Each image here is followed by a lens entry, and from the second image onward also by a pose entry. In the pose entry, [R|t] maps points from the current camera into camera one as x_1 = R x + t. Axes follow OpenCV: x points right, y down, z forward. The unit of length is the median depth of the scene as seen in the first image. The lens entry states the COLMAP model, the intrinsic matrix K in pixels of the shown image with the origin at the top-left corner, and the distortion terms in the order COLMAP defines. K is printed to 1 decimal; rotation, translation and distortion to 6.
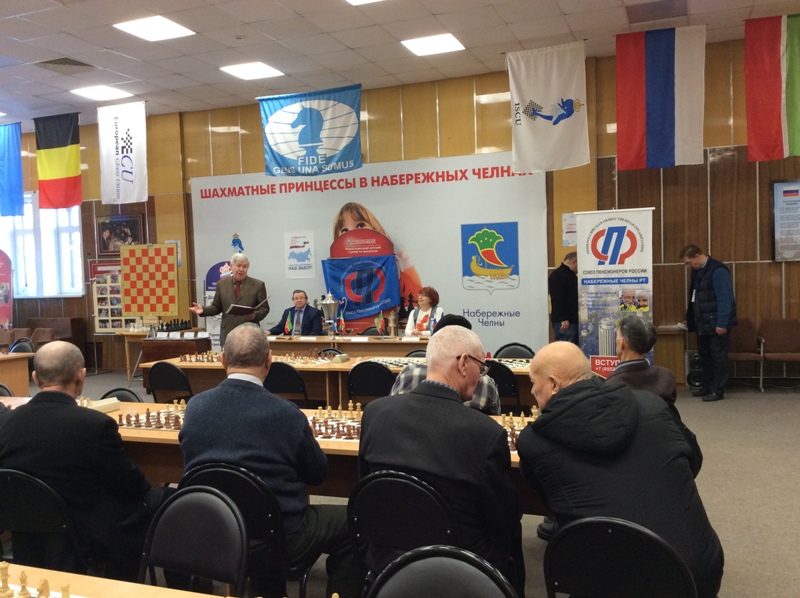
lens RADIAL K [[738.3, 0, 400.1], [0, 738.3, 301.9], [0, 0, 1]] dist [0.100802, -0.122089]
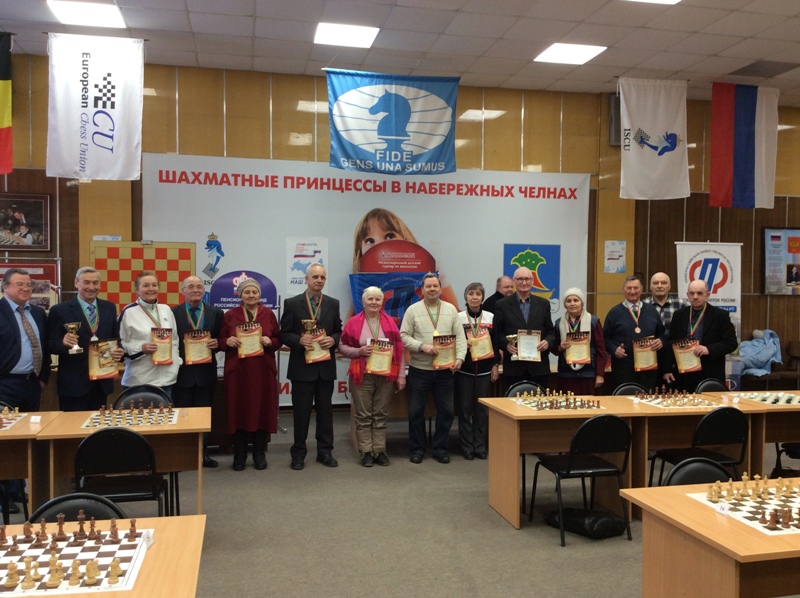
lens RADIAL K [[738.3, 0, 423.9], [0, 738.3, 296.6], [0, 0, 1]] dist [0.100802, -0.122089]
pose [[0.828208, 0.026569, 0.559791, -0.538281], [-0.010913, 0.999451, -0.031290, -0.006599], [-0.560315, 0.019806, 0.828043, 0.283657]]
